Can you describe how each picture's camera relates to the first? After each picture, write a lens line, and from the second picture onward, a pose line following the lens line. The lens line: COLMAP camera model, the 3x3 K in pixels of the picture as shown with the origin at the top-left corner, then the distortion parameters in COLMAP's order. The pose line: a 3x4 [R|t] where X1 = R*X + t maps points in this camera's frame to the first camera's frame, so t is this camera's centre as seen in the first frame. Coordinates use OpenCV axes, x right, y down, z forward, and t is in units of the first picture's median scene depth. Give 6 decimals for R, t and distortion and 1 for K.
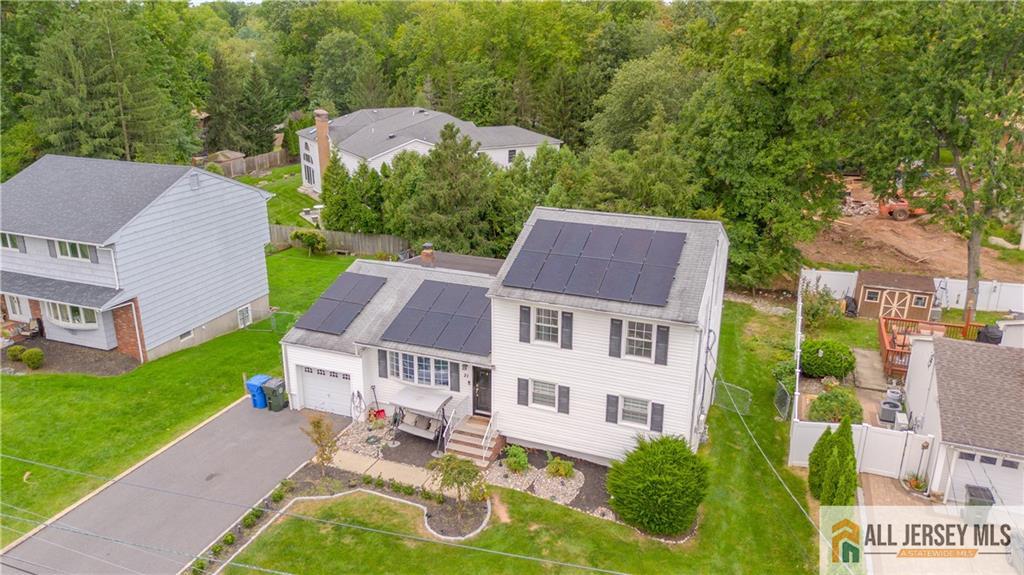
lens RADIAL K [[726.4, 0, 512.0], [0, 726.4, 287.5], [0, 0, 1]] dist [0.089025, -0.096097]
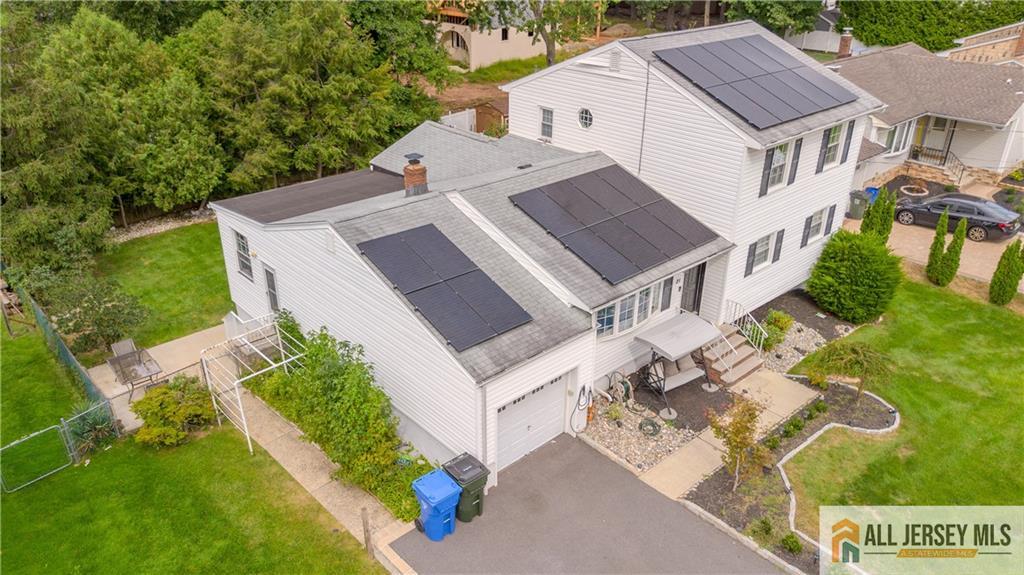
lens RADIAL K [[726.4, 0, 512.0], [0, 726.4, 287.5], [0, 0, 1]] dist [0.089025, -0.096097]
pose [[0.439968, -0.406881, 0.800548, -0.569304], [0.287030, 0.908418, 0.303959, -0.114229], [-0.850907, 0.096049, 0.516461, 0.590181]]
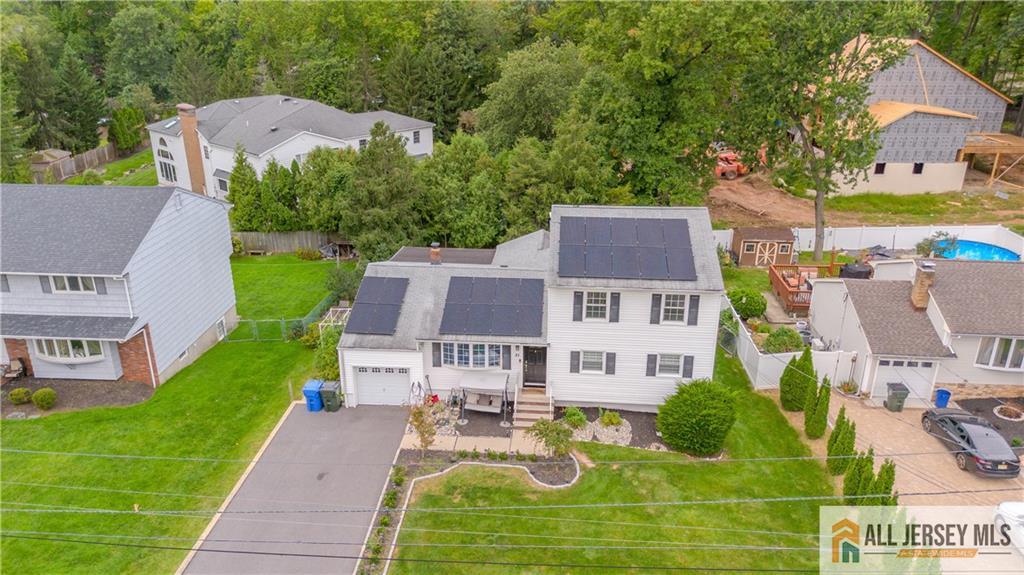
lens RADIAL K [[726.4, 0, 512.0], [0, 726.4, 287.5], [0, 0, 1]] dist [0.089025, -0.096097]
pose [[0.956557, -0.110984, 0.269596, -0.290781], [0.098181, 0.993324, 0.060565, -0.045723], [-0.274517, -0.031464, 0.961067, -0.092962]]
